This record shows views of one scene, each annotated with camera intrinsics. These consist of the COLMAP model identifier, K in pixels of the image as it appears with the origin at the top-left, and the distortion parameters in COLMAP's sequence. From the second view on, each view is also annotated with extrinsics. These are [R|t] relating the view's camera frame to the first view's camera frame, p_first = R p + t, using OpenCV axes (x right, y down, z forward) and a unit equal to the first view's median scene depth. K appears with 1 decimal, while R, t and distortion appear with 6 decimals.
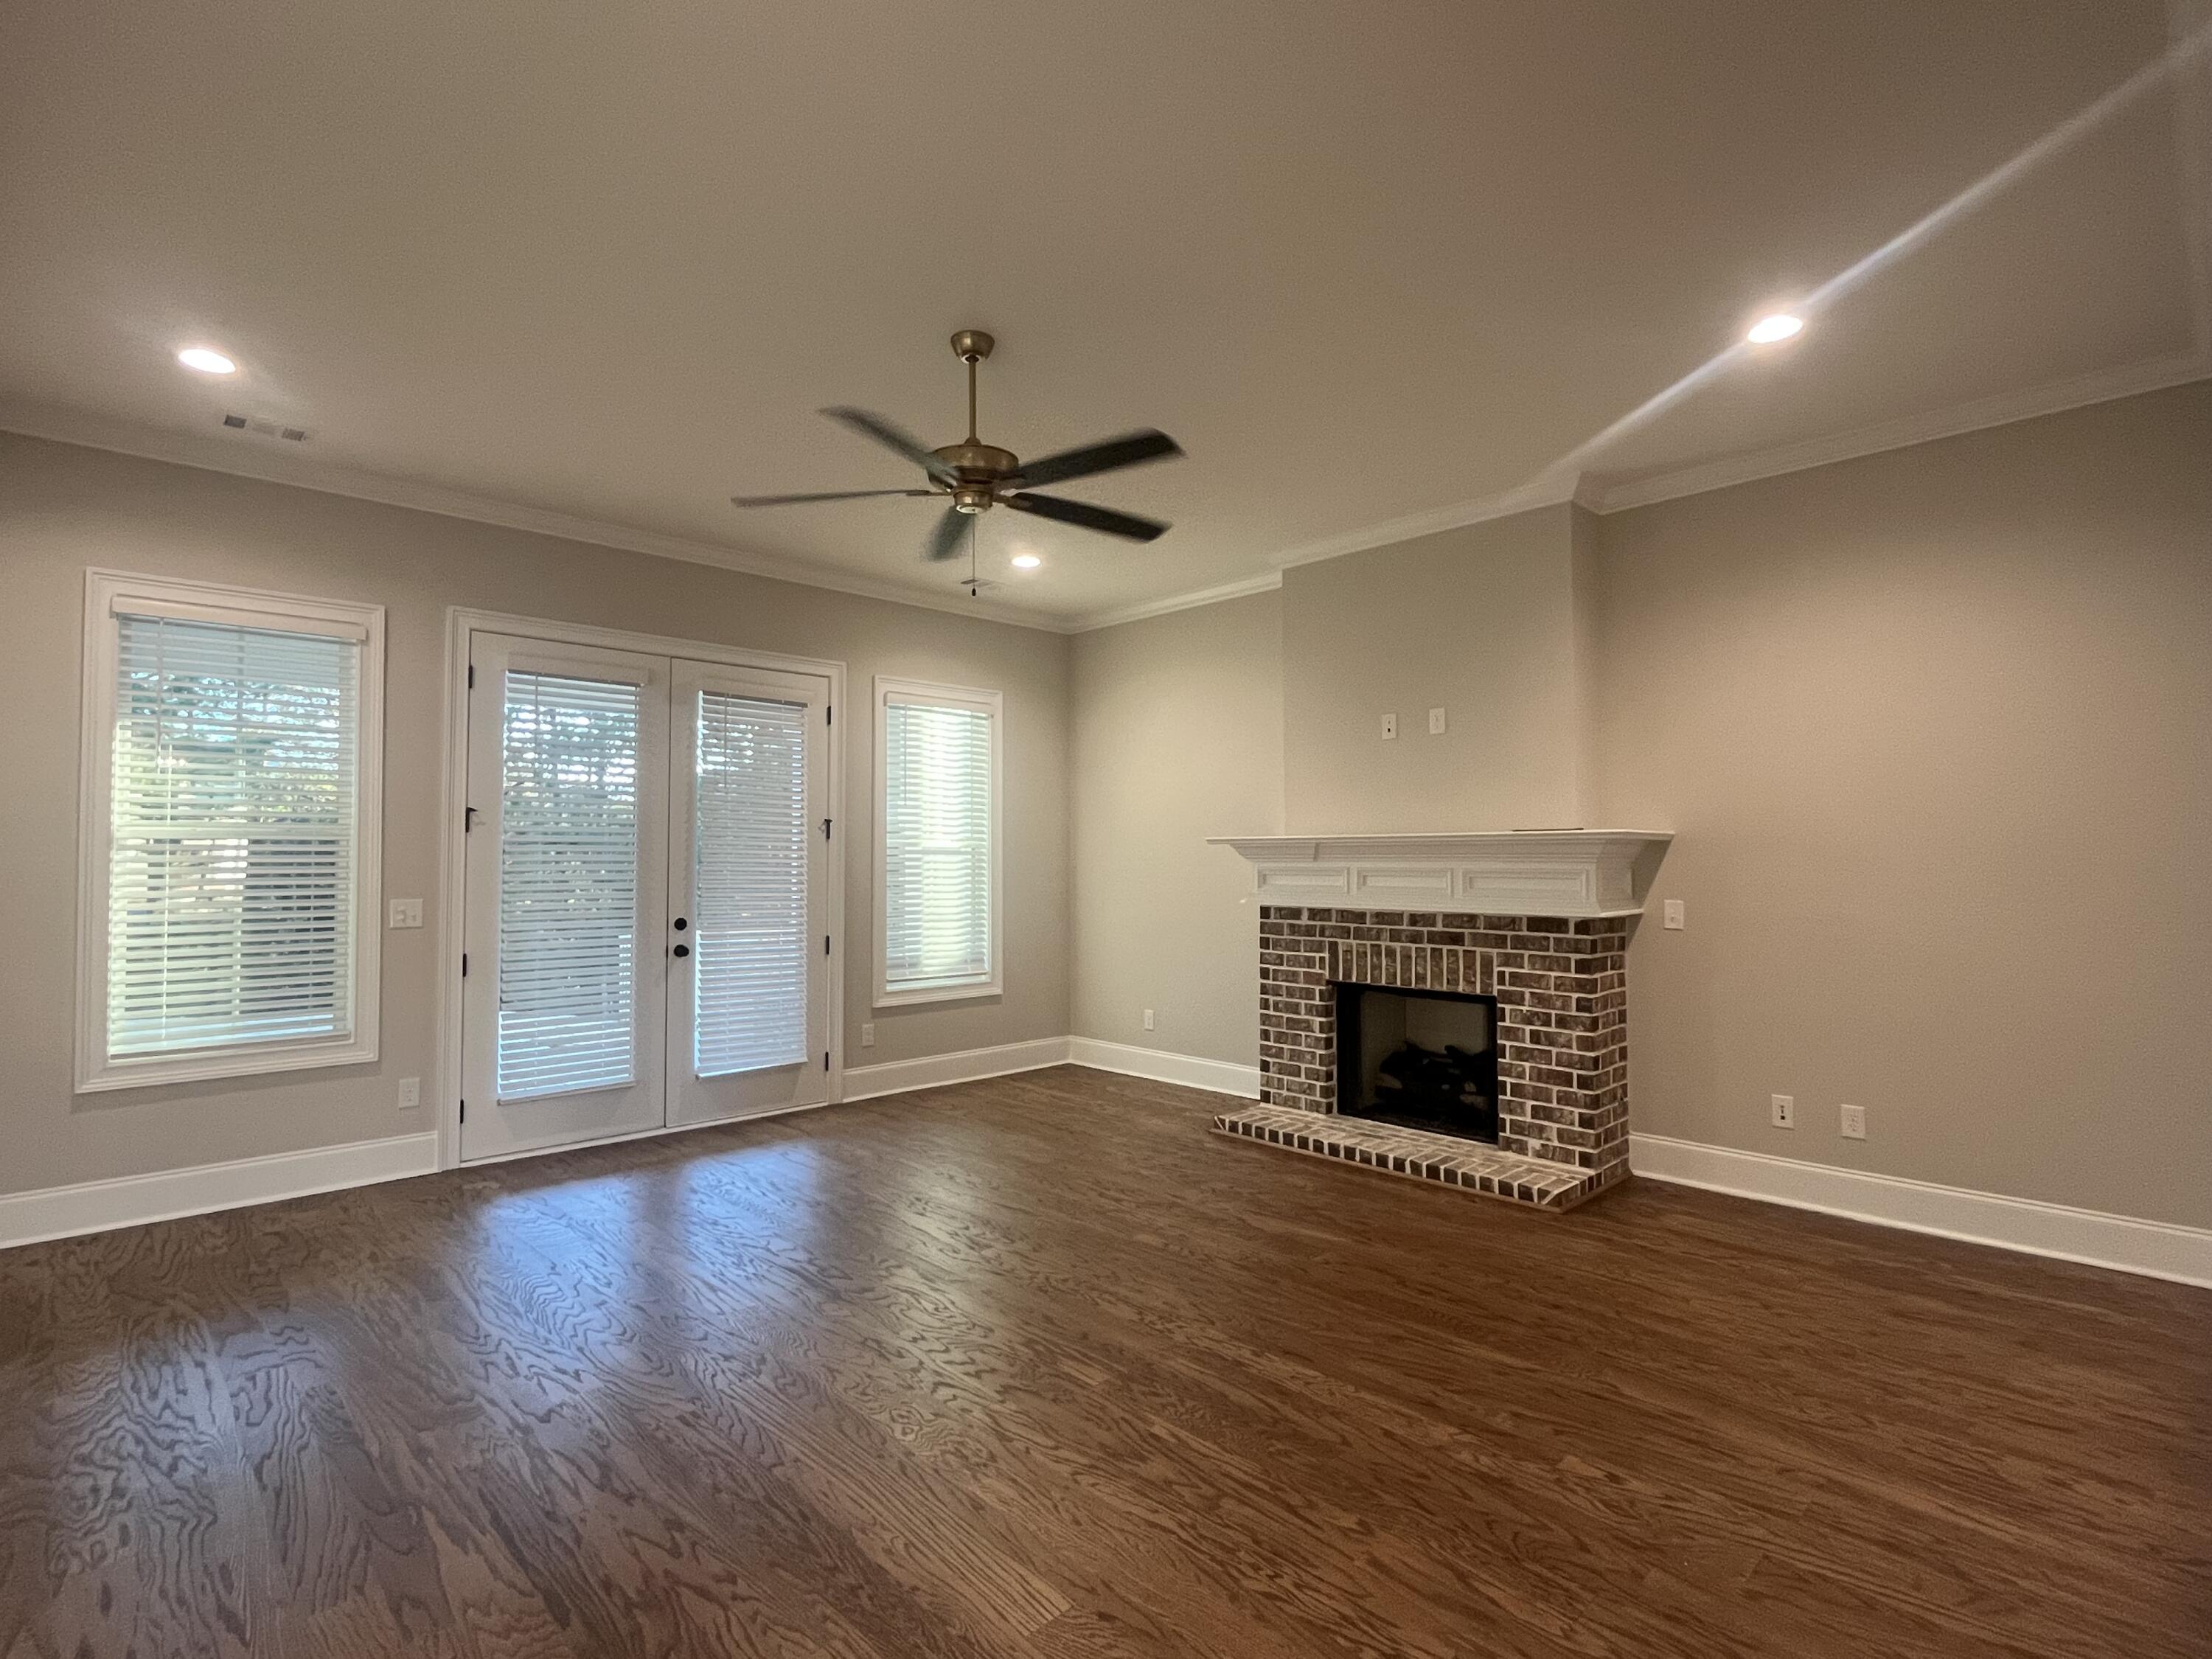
lens RADIAL K [[1079.0, 0, 1105.4], [0, 1079.0, 833.8], [0, 0, 1]] dist [0.001048, -0.002238]
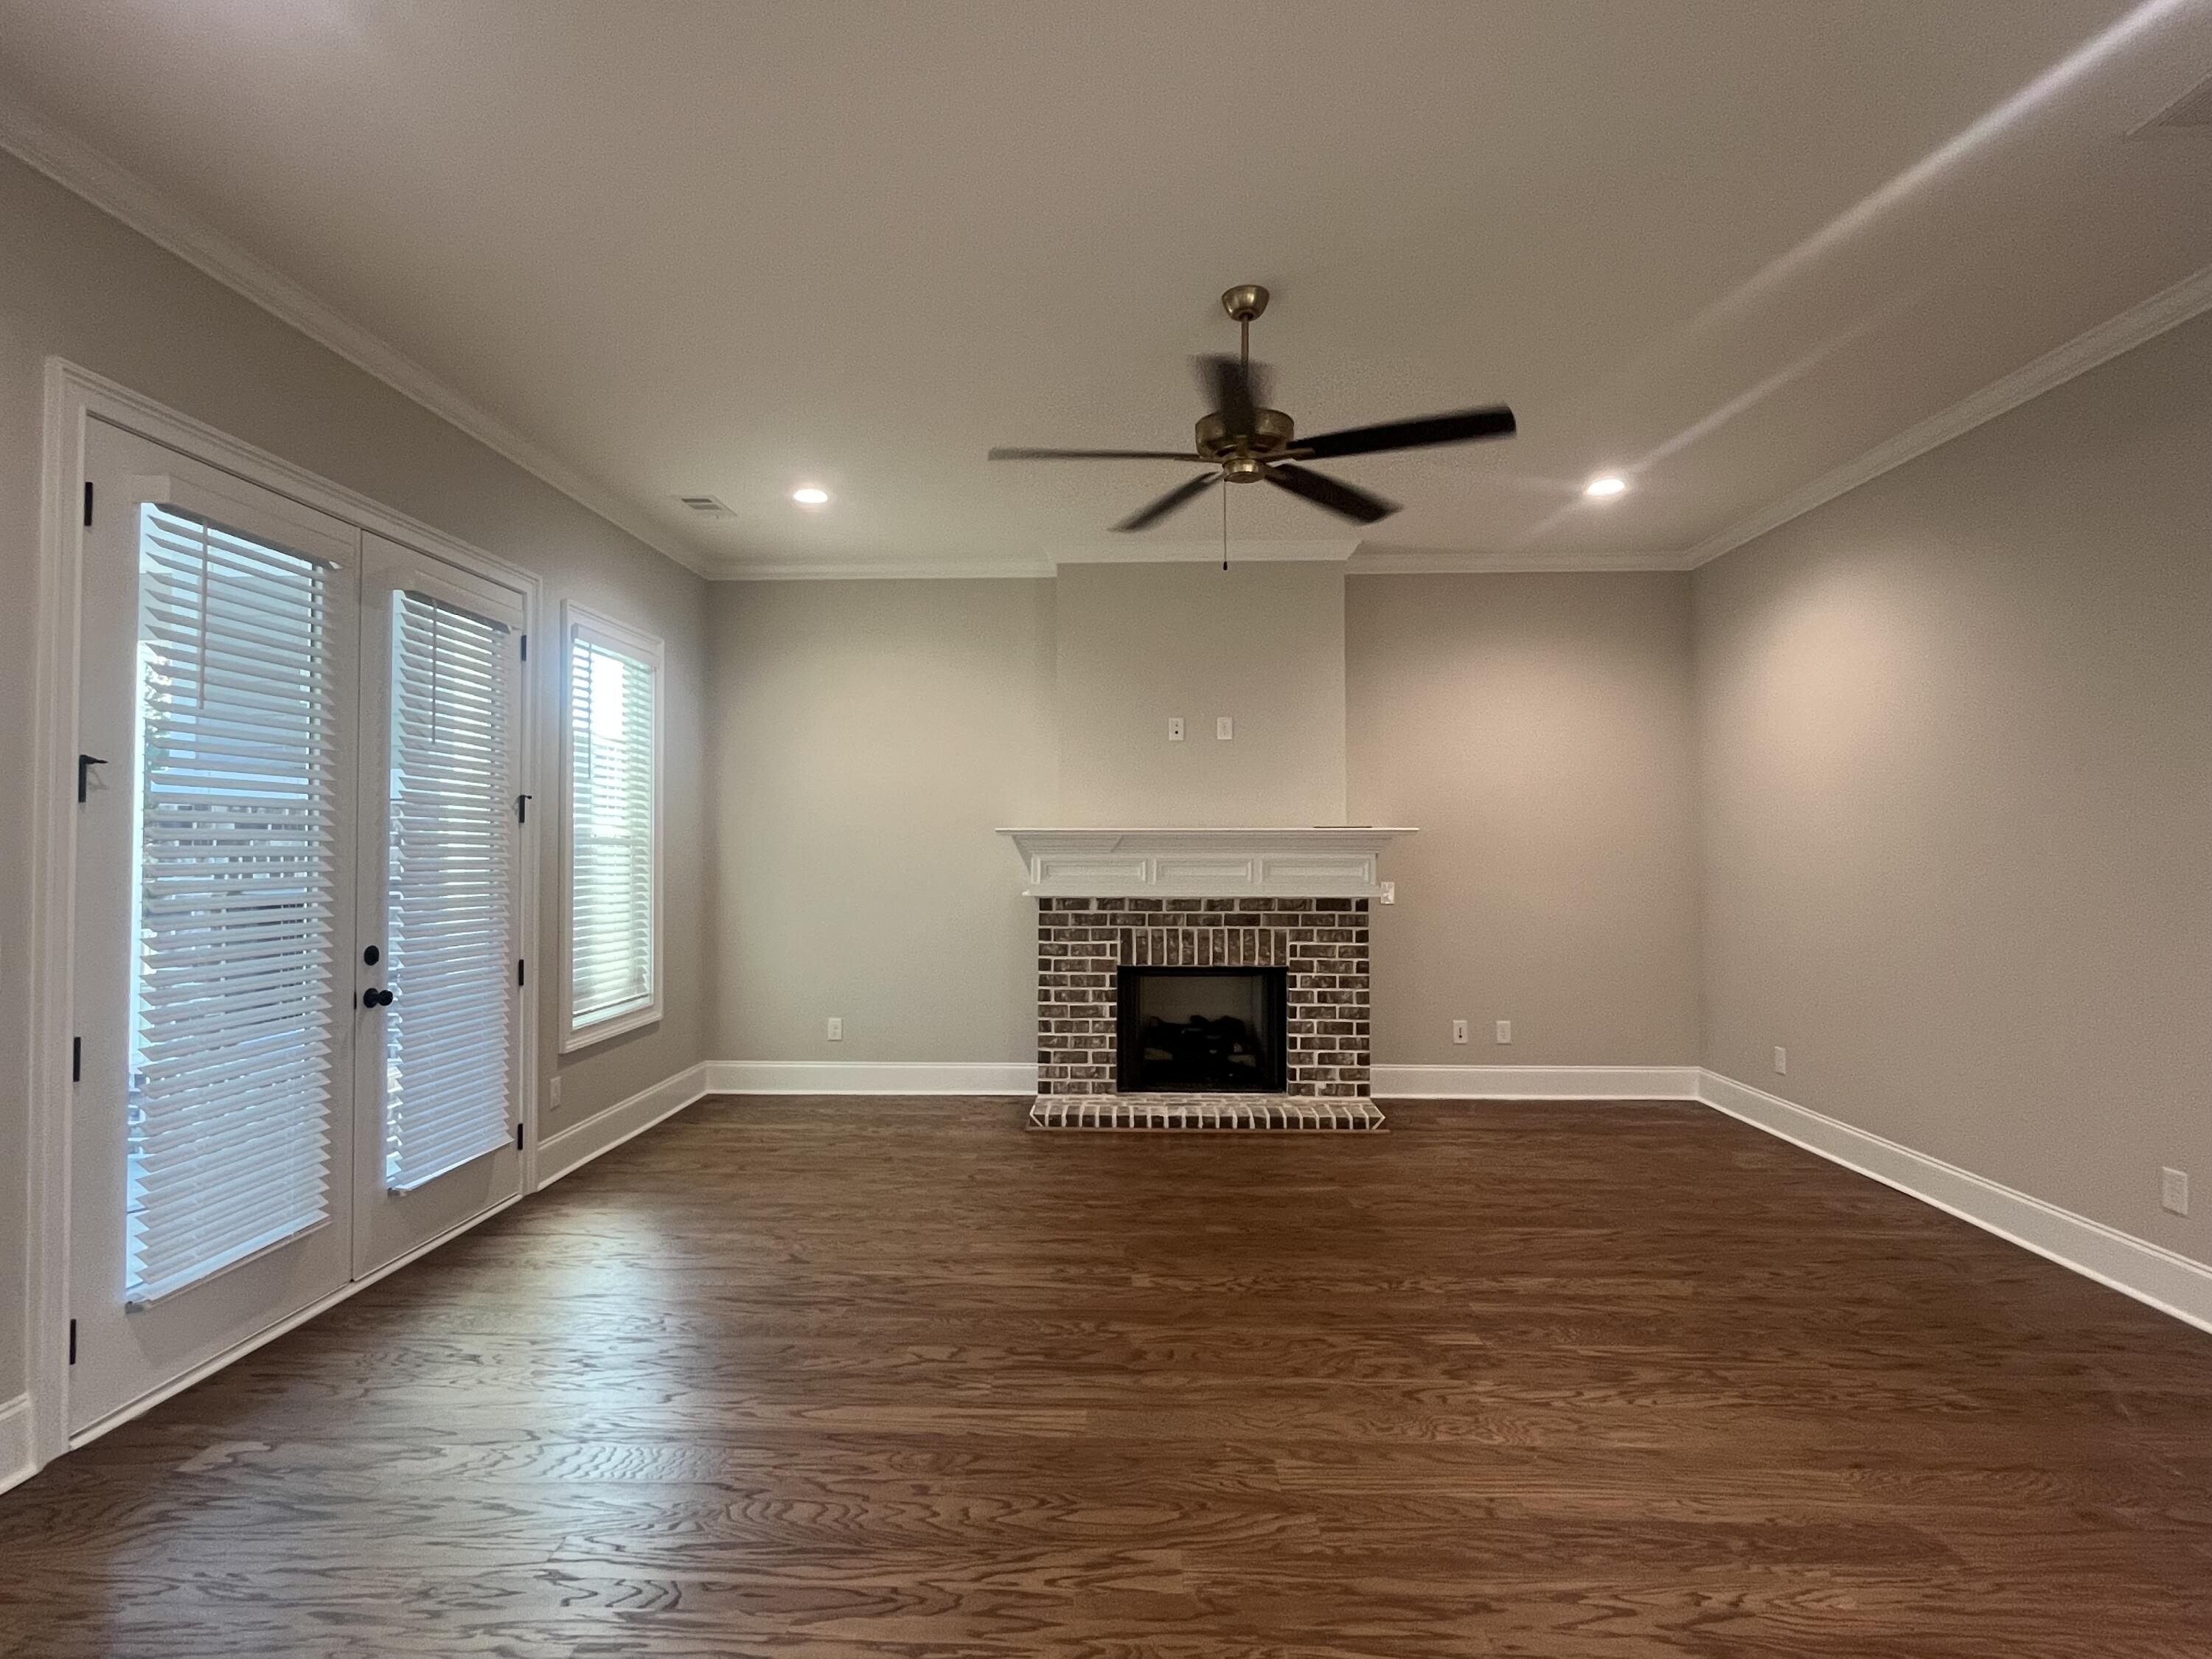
lens RADIAL K [[1079.0, 0, 1103.2], [0, 1079.0, 832.4], [0, 0, 1]] dist [0.001048, -0.002238]
pose [[0.720813, 0.009639, 0.693063, -0.576783], [-0.016809, 0.999852, 0.003577, 0.002497], [-0.692926, -0.014228, 0.720868, 0.276846]]
